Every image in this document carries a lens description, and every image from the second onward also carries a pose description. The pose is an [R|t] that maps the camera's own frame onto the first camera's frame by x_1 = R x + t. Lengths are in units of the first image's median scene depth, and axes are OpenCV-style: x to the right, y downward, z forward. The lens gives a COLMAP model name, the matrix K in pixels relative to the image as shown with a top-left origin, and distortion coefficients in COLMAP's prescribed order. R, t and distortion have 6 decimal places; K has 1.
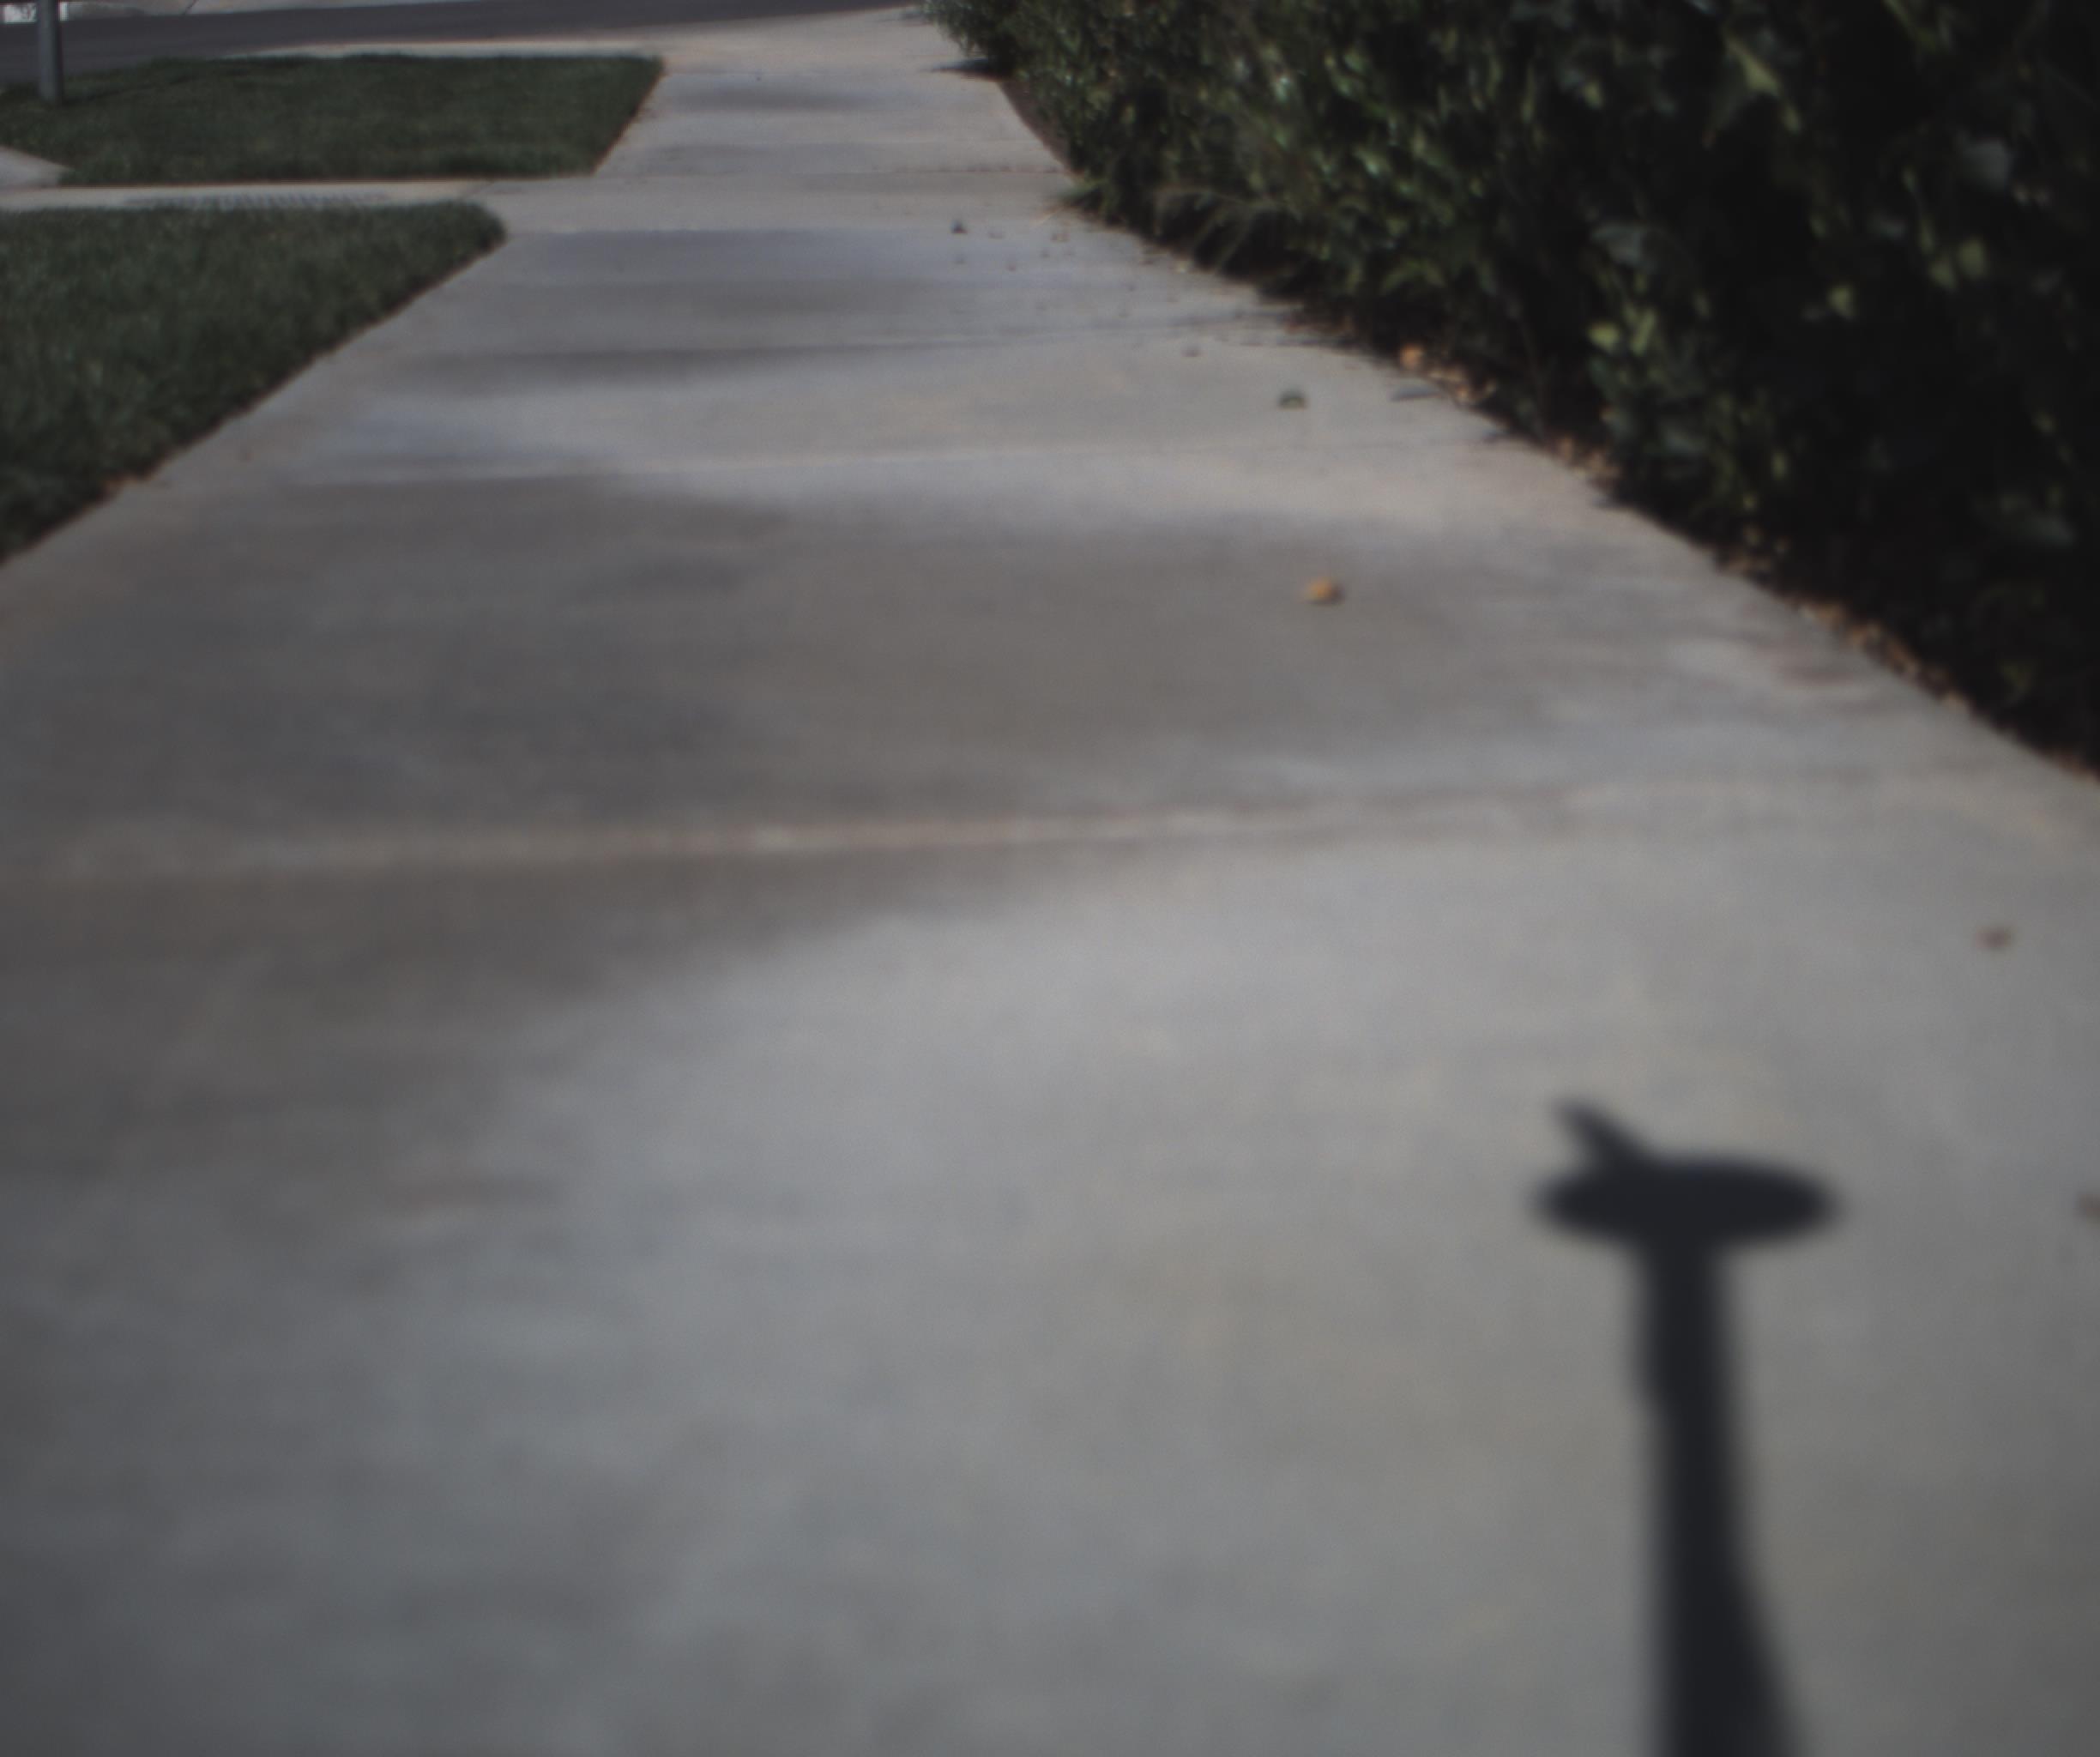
lens RADIAL K [[15497.8, 0, 1042.7], [0, 15497.8, 881.2], [0, 0, 1]] dist [1.057906, 0.000000]
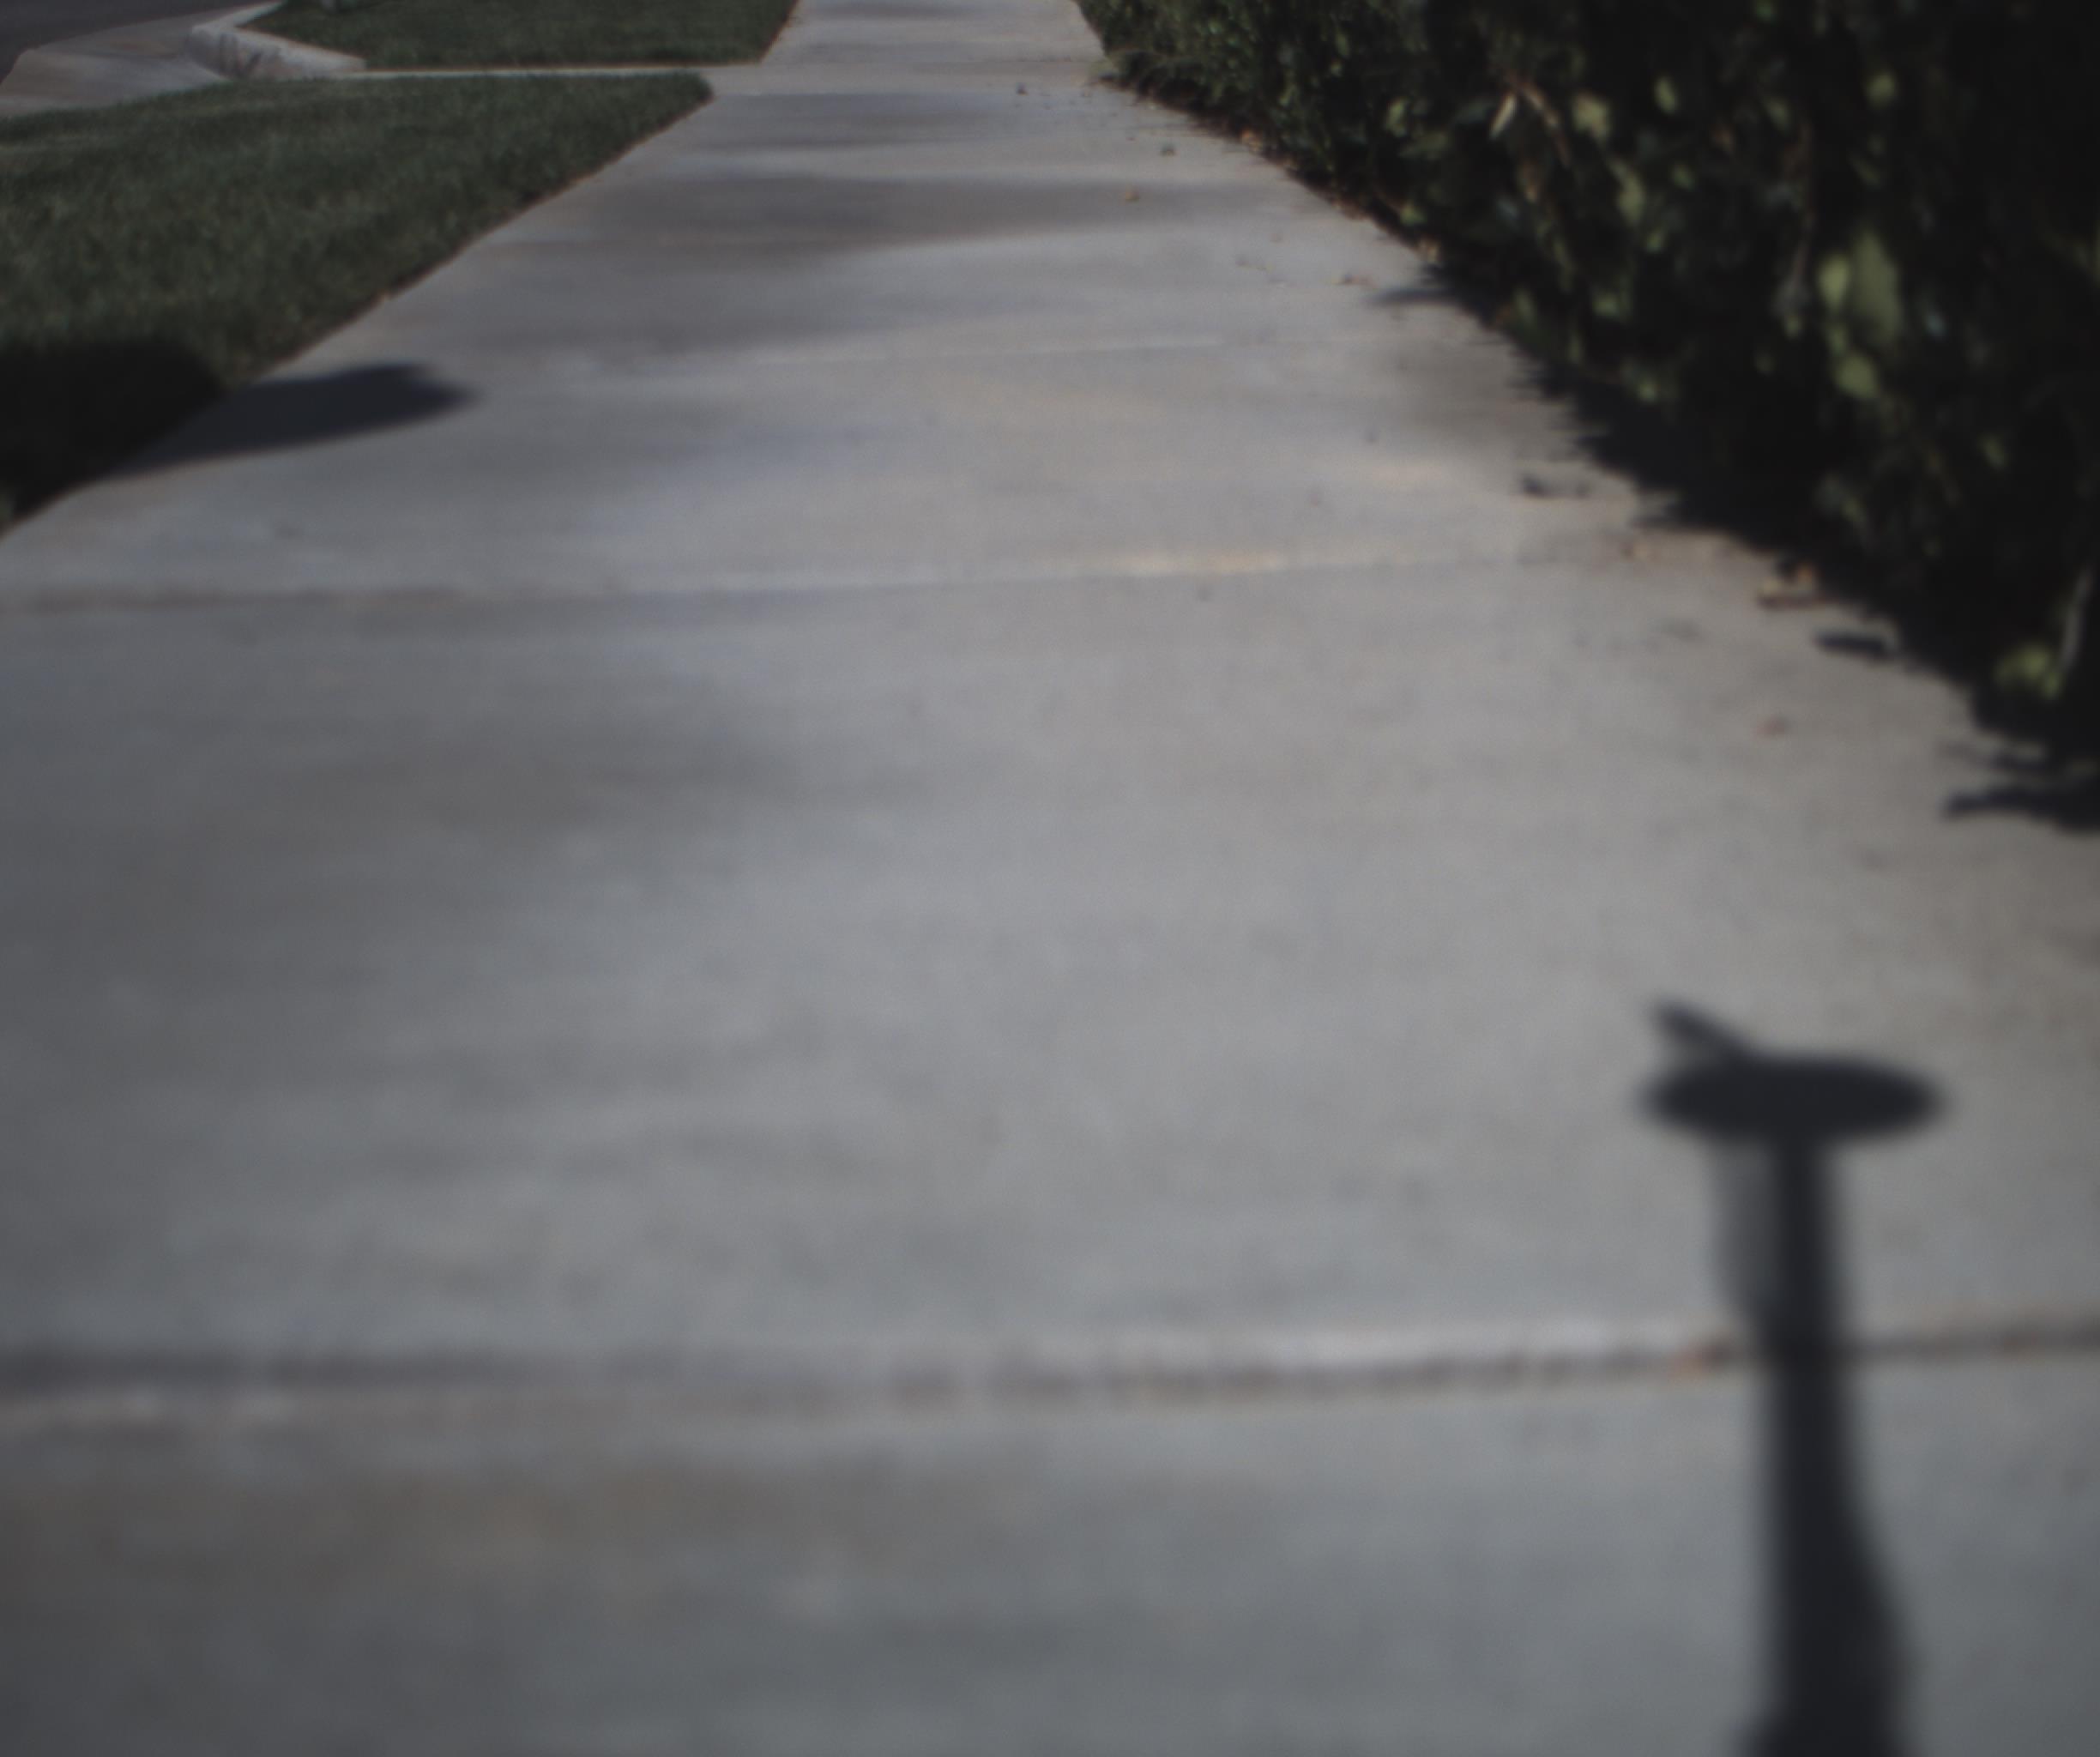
lens RADIAL K [[15497.8, 0, 1050.2], [0, 15497.8, 884.8], [0, 0, 1]] dist [1.057906, 0.000000]
pose [[0.999969, 0.003356, -0.007072, 0.005341], [-0.003320, 0.999982, 0.005081, 0.017179], [0.007089, -0.005058, 0.999962, -0.316031]]
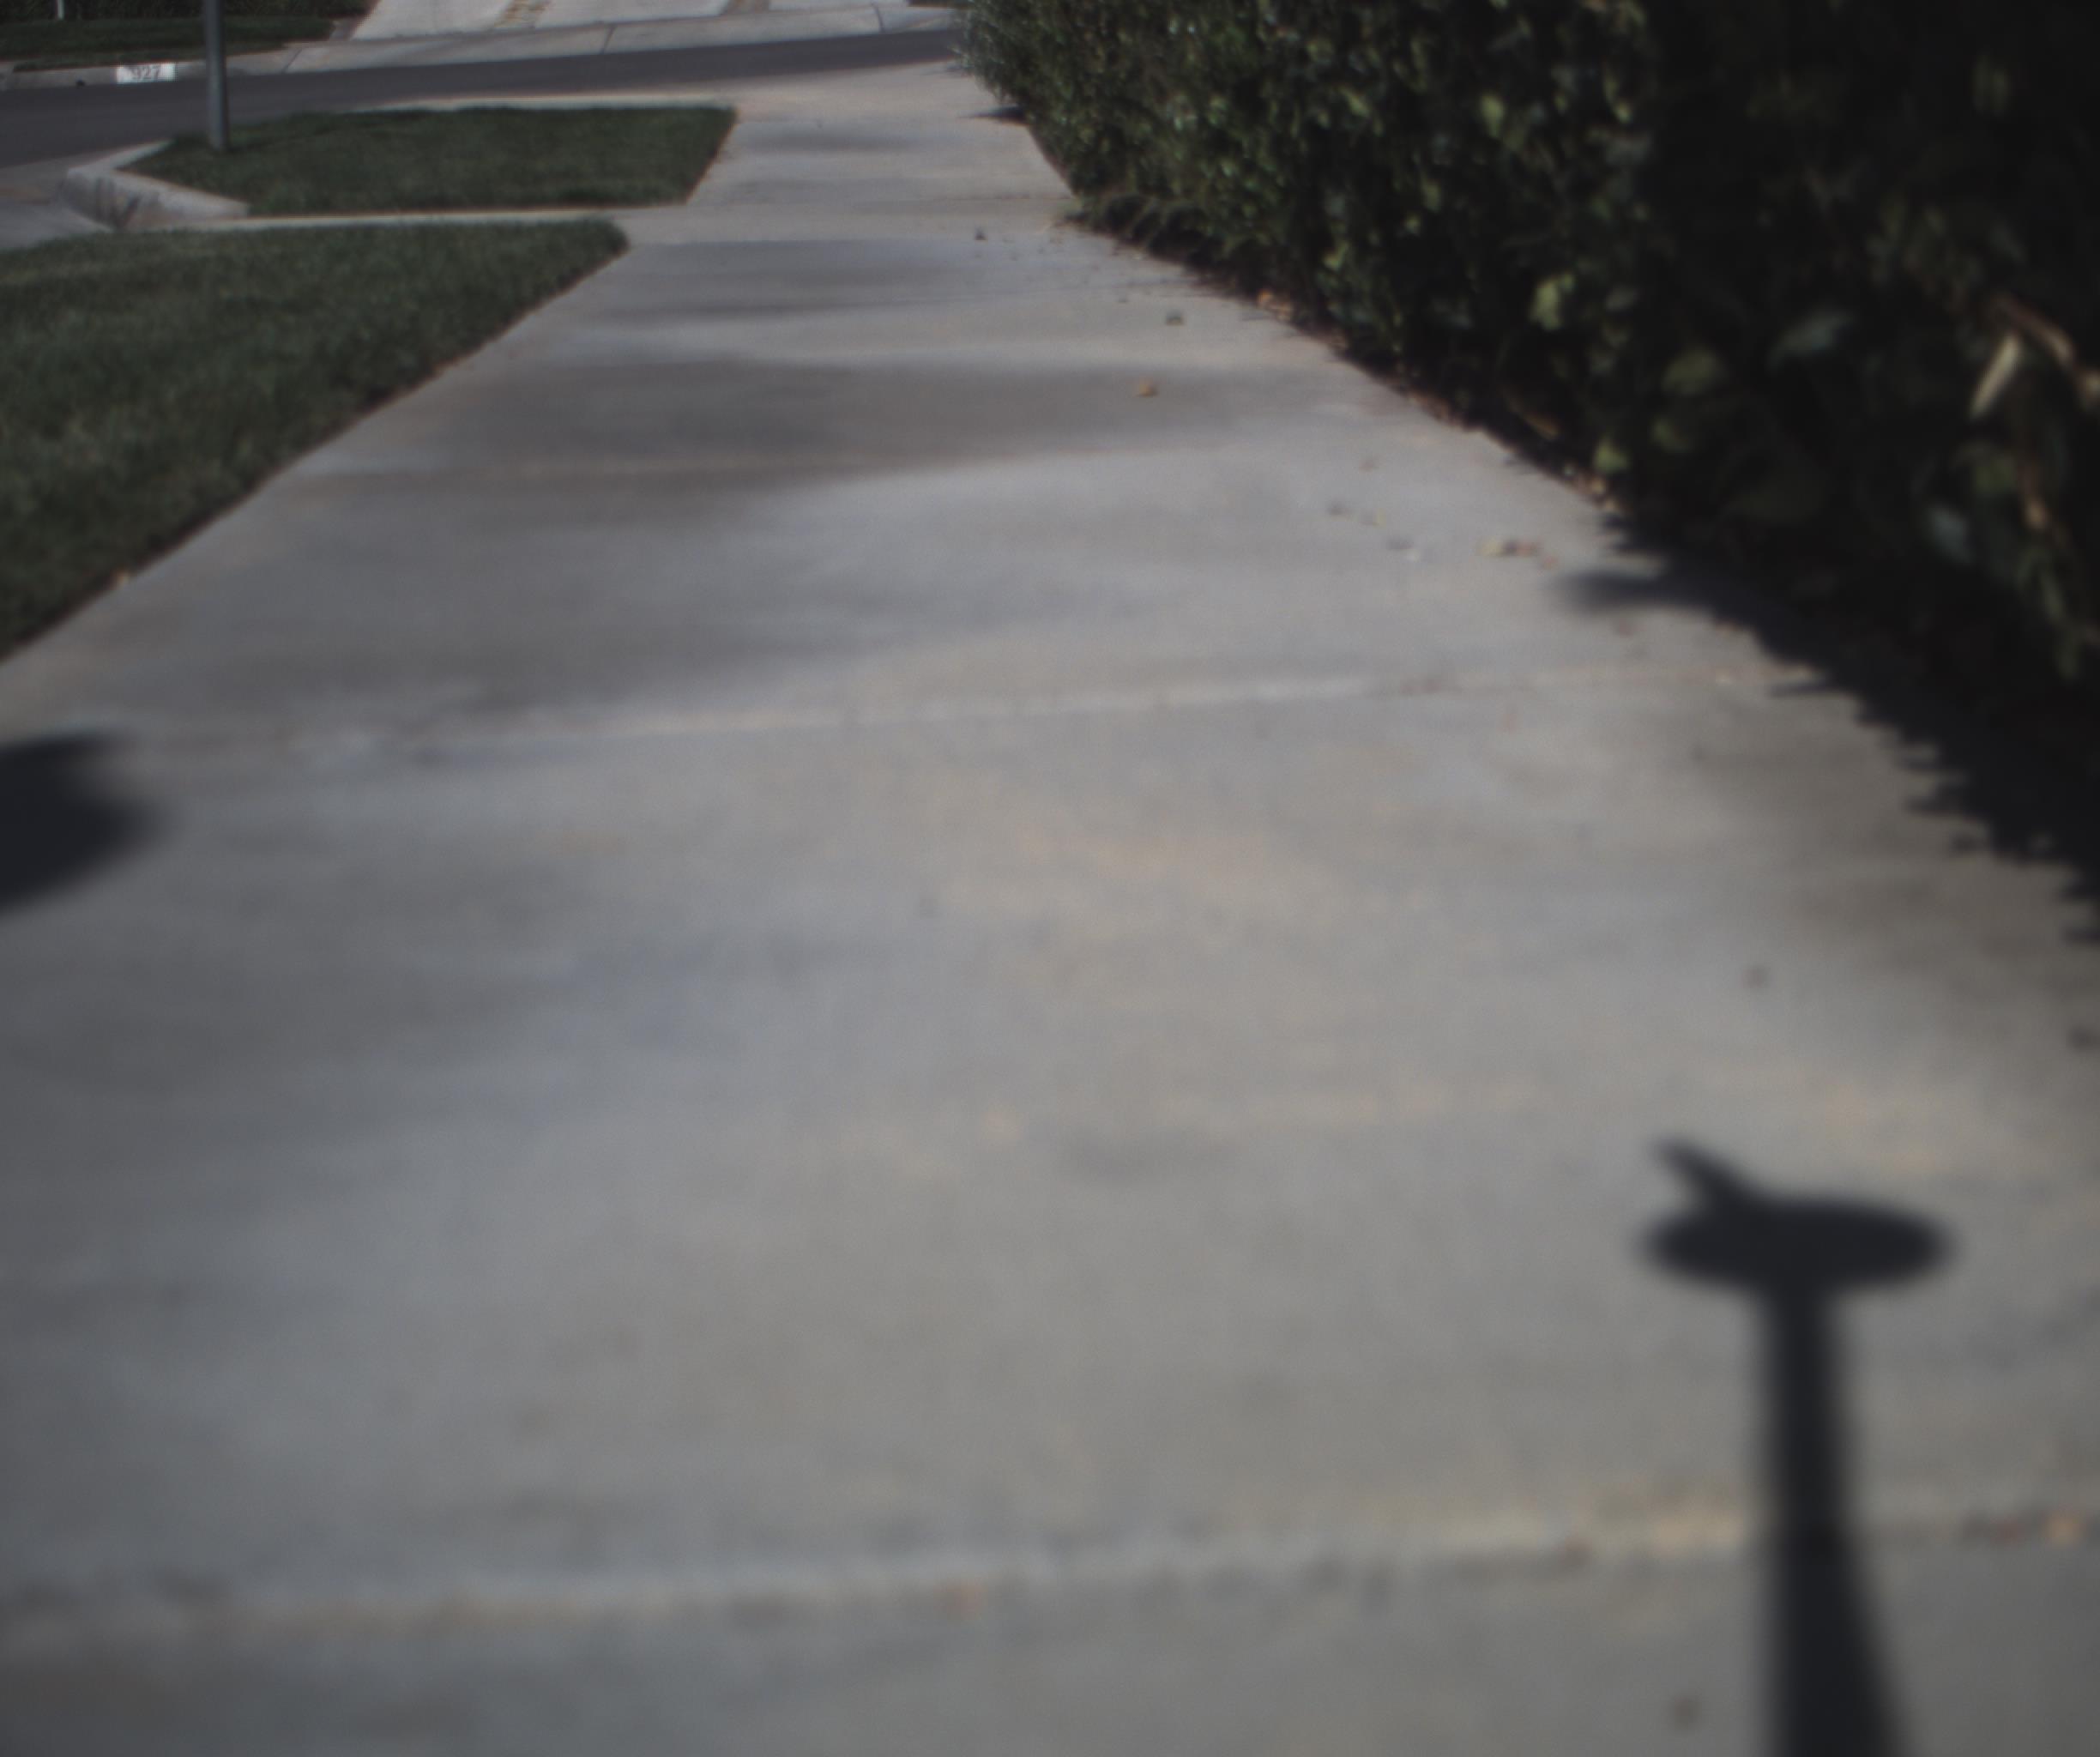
lens RADIAL K [[15497.8, 0, 1051.2], [0, 15497.8, 865.8], [0, 0, 1]] dist [1.057906, 0.000000]
pose [[0.999964, -0.007679, -0.003707, 0.003015], [0.007664, 0.999962, -0.004132, 0.010190], [0.003738, 0.004104, 0.999985, -0.188614]]
